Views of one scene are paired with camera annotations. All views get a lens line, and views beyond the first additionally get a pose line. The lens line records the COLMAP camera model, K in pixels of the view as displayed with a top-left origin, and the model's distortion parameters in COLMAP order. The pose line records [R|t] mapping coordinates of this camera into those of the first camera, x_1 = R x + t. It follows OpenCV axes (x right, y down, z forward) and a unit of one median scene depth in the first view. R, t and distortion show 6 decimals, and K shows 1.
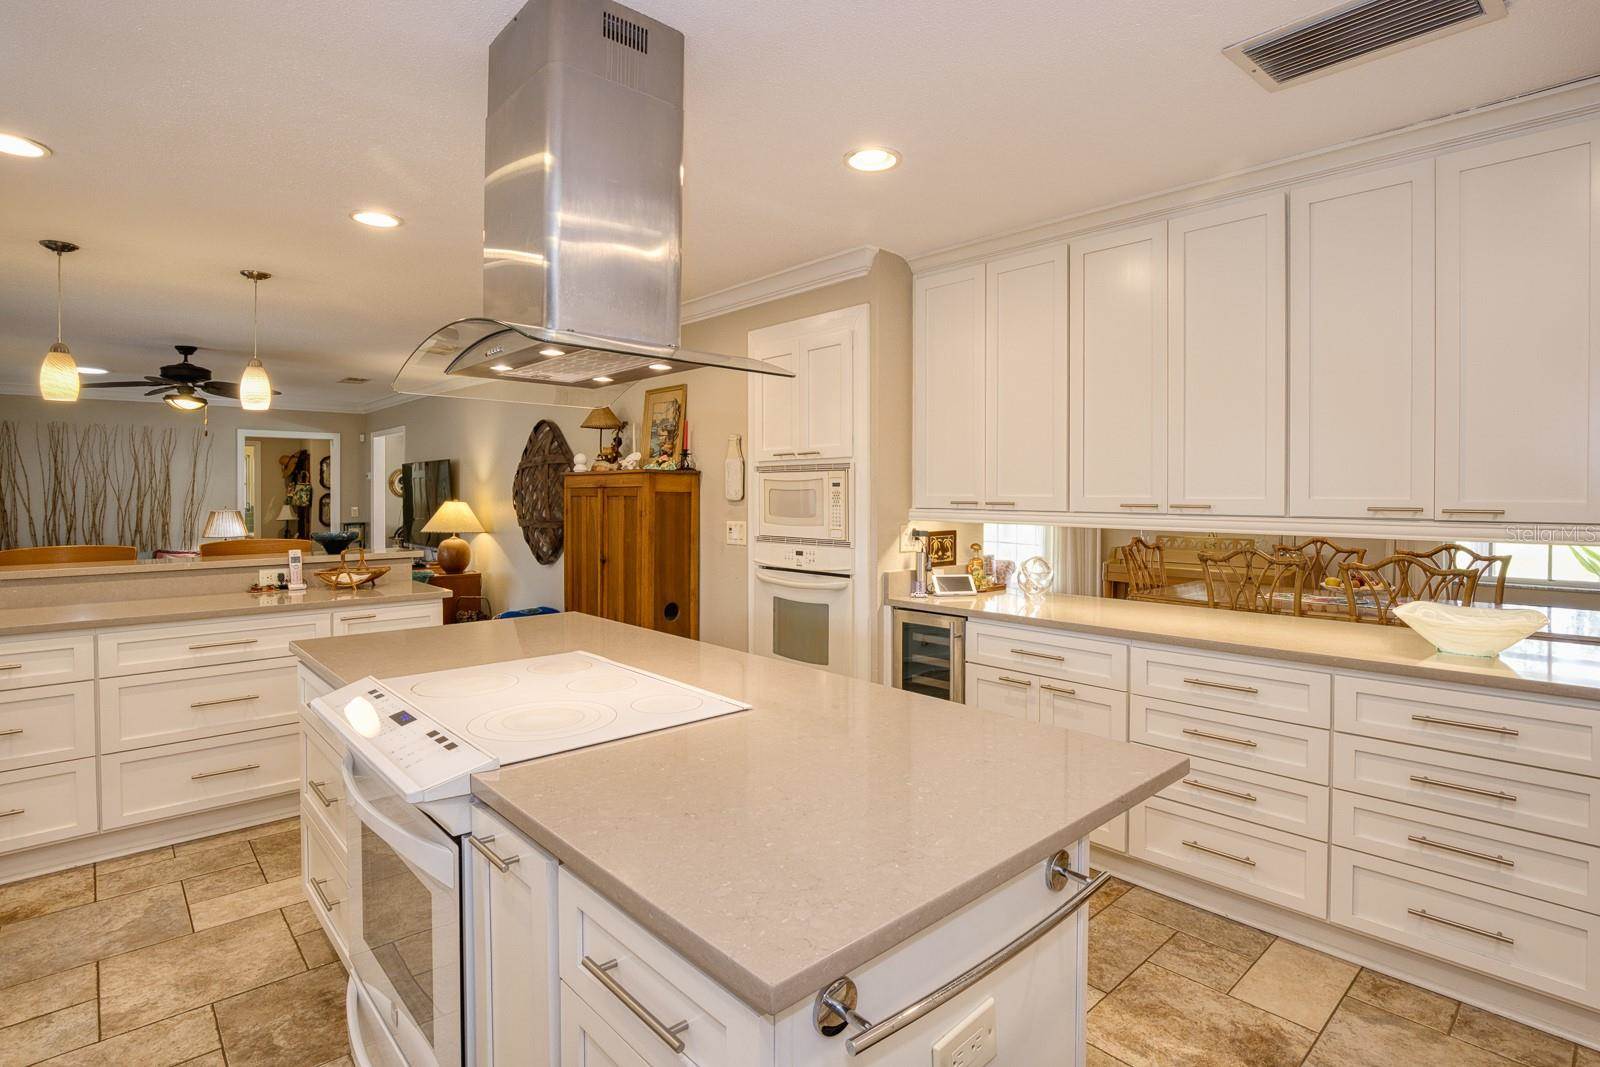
lens RADIAL K [[812.5, 0, 799.3], [0, 812.5, 499.5], [0, 0, 1]] dist [-0.003029, 0.002155]
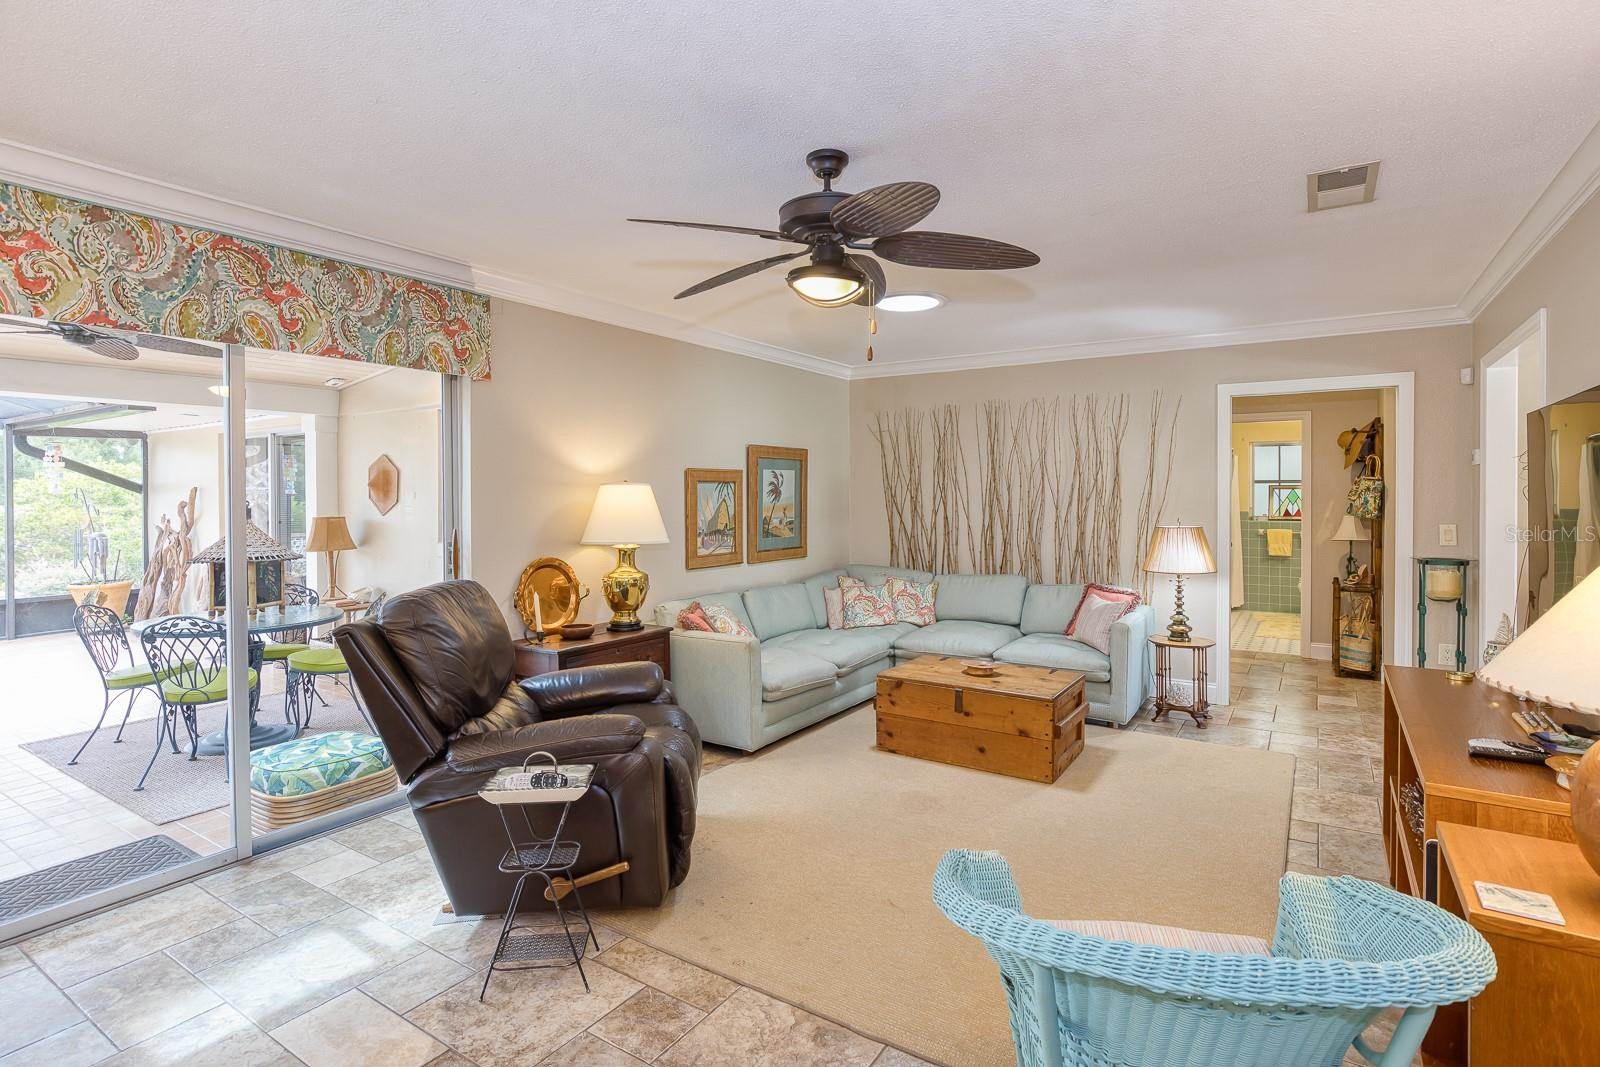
lens RADIAL K [[778.1, 0, 794.7], [0, 778.1, 498.4], [0, 0, 1]] dist [-0.039614, 0.000446]
pose [[0.247152, 0.008856, -0.968936, -0.254644], [-0.006052, 0.999953, 0.007596, -0.008645], [0.968958, 0.003987, 0.247194, 0.613470]]
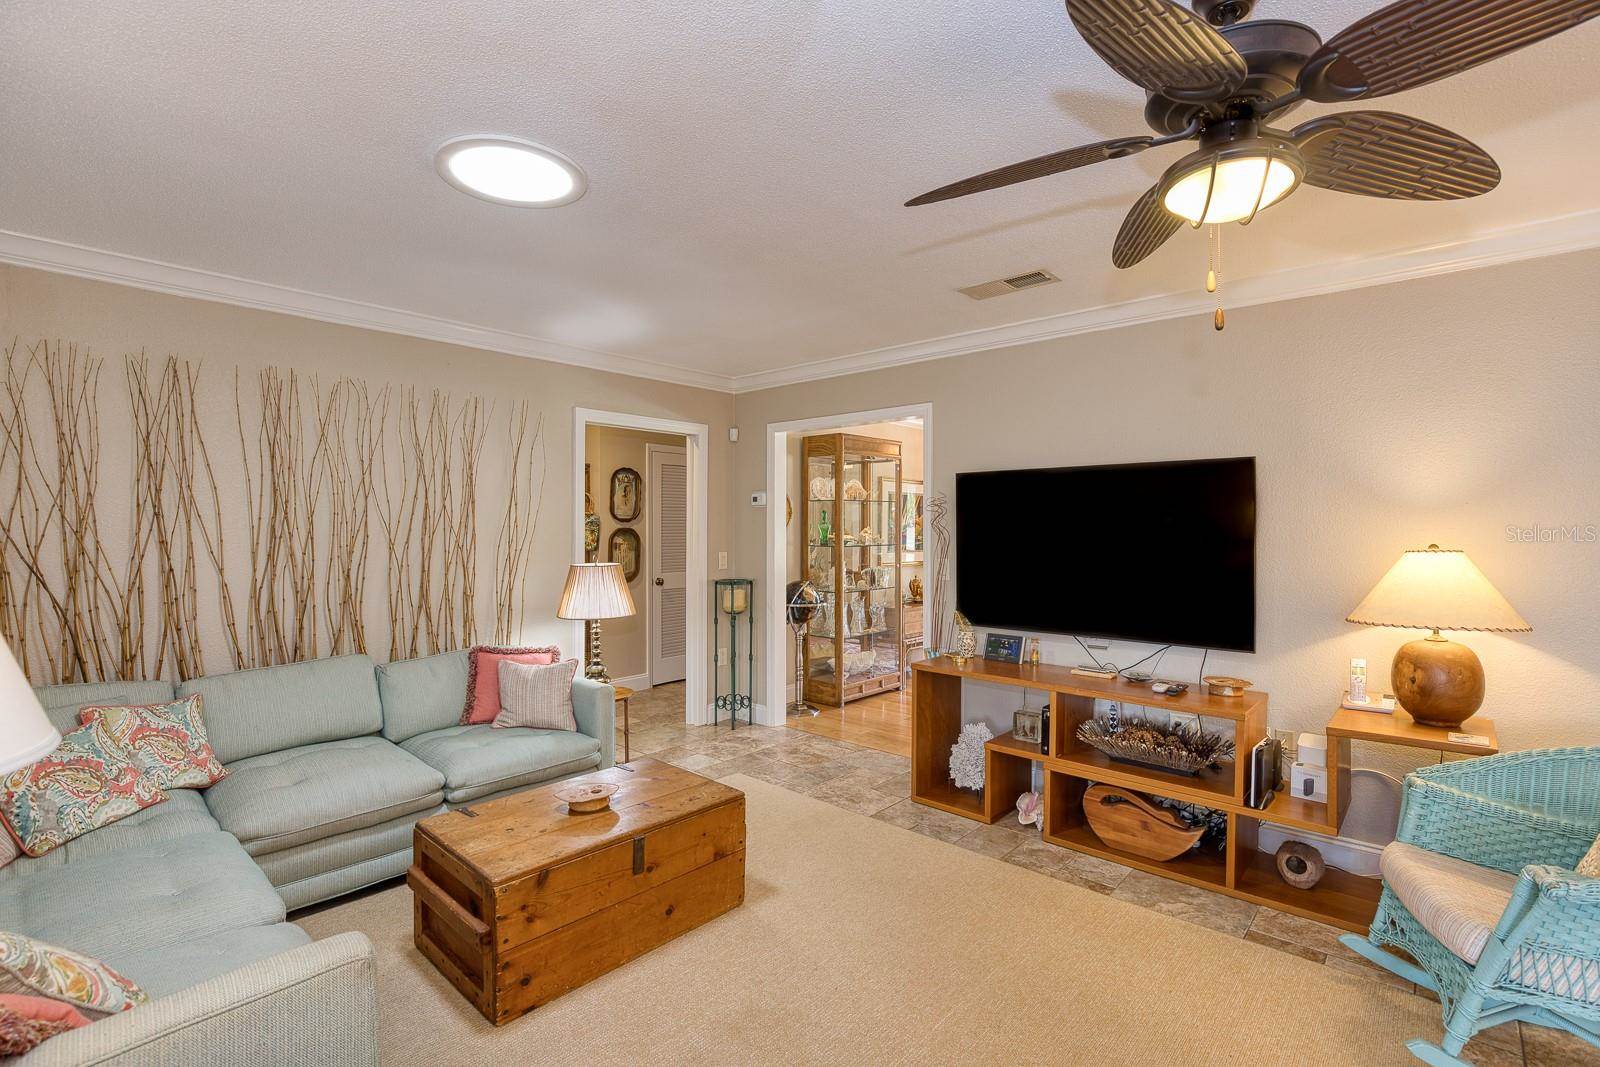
lens RADIAL K [[743.7, 0, 806.1], [0, 743.7, 537.1], [0, 0, 1]] dist [-0.016778, 0.000049]
pose [[0.994406, 0.005884, 0.105459, -0.635005], [-0.006617, 0.999956, 0.006598, -0.007244], [-0.105416, -0.007259, 0.994402, 0.540738]]
